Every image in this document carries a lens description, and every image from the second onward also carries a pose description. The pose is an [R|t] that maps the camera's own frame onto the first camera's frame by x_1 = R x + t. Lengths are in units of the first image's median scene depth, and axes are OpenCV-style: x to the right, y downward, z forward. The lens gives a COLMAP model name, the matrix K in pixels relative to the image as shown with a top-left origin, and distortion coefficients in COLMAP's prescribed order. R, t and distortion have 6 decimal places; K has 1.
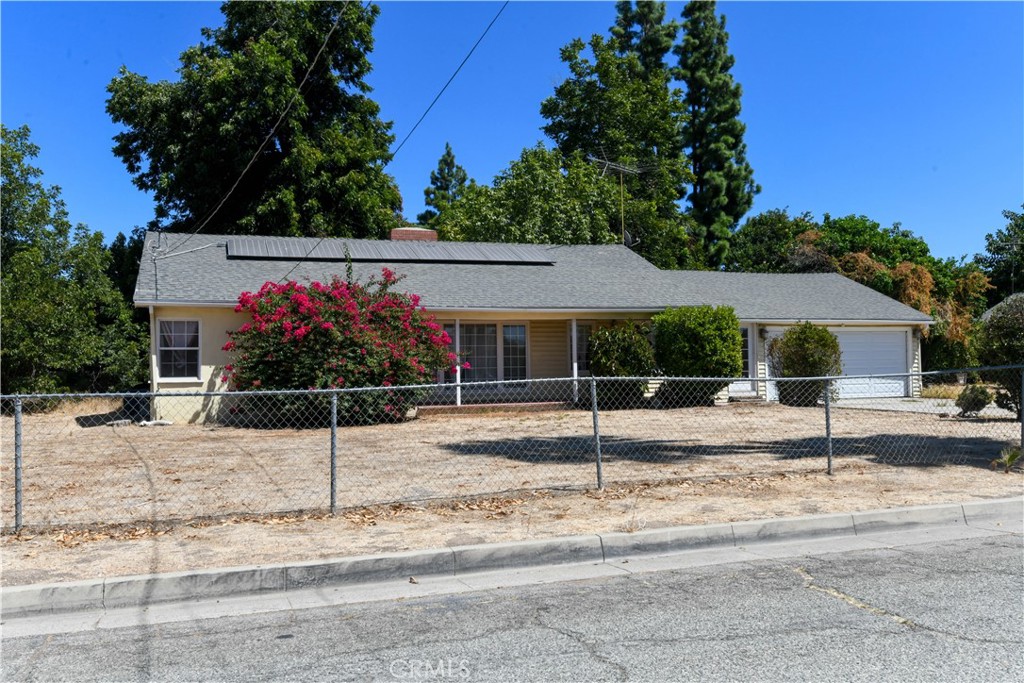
lens RADIAL K [[1011.3, 0, 513.0], [0, 1011.3, 345.0], [0, 0, 1]] dist [0.012763, 0.000000]
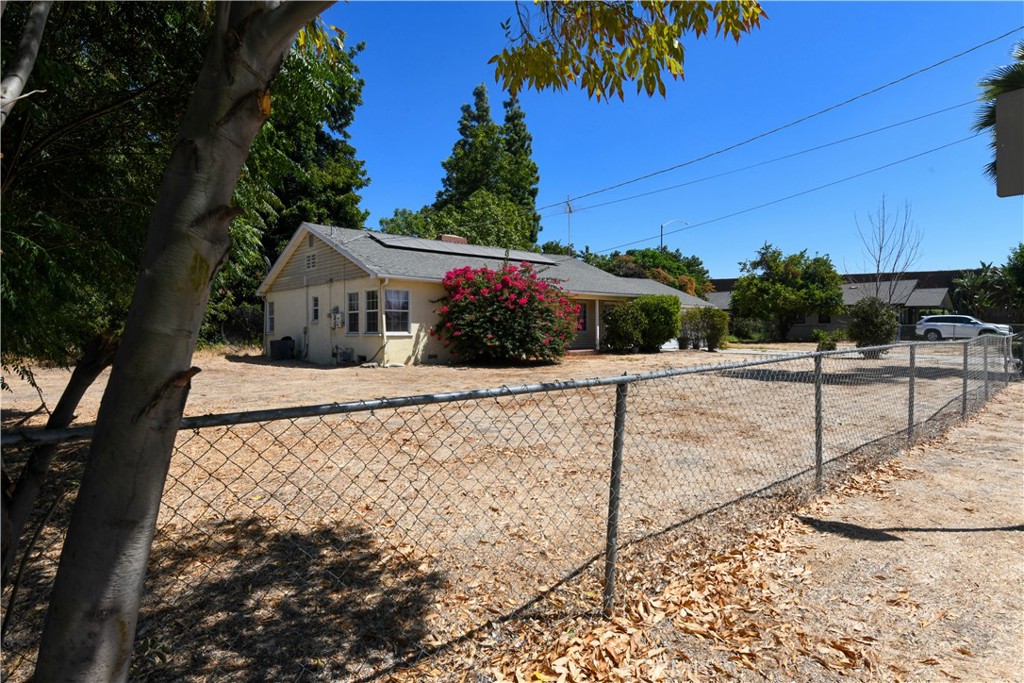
lens RADIAL K [[587.8, 0, 513.0], [0, 587.8, 339.2], [0, 0, 1]] dist [0.000755, -0.009219]
pose [[0.906875, 0.009439, 0.421293, -0.362688], [-0.026768, 0.999020, 0.035239, 0.006814], [-0.420548, -0.043235, 0.906240, 0.141274]]
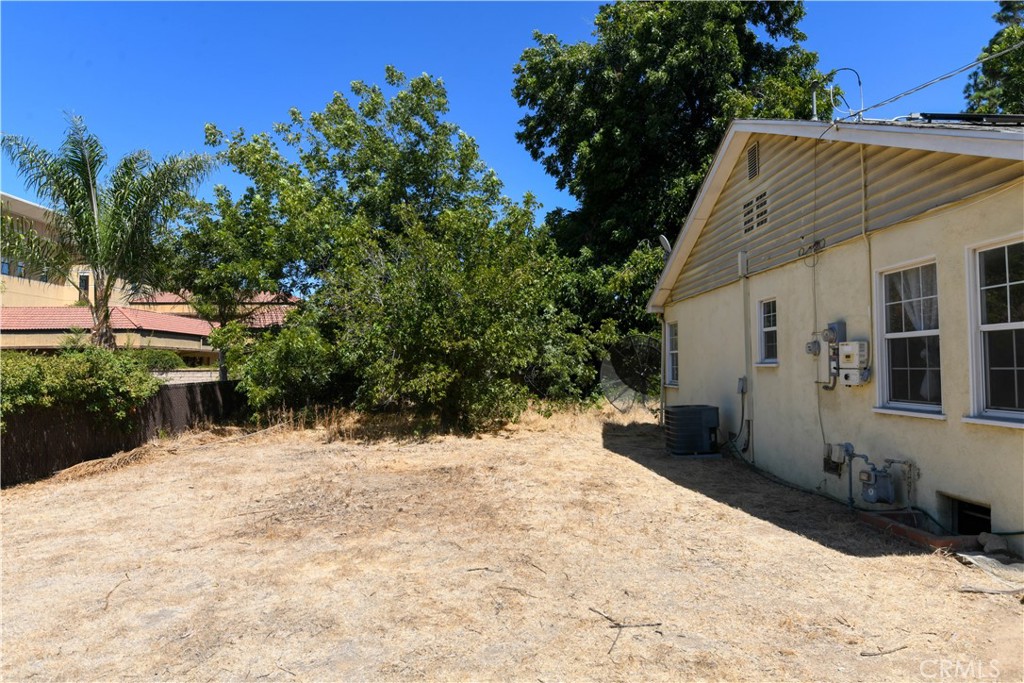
lens RADIAL K [[571.7, 0, 510.6], [0, 571.7, 339.8], [0, 0, 1]] dist [-0.000991, -0.000050]
pose [[0.957810, -0.001635, -0.287398, -0.316922], [-0.000959, 0.999960, -0.008885, 0.008003], [0.287401, 0.008786, 0.957770, 0.619772]]
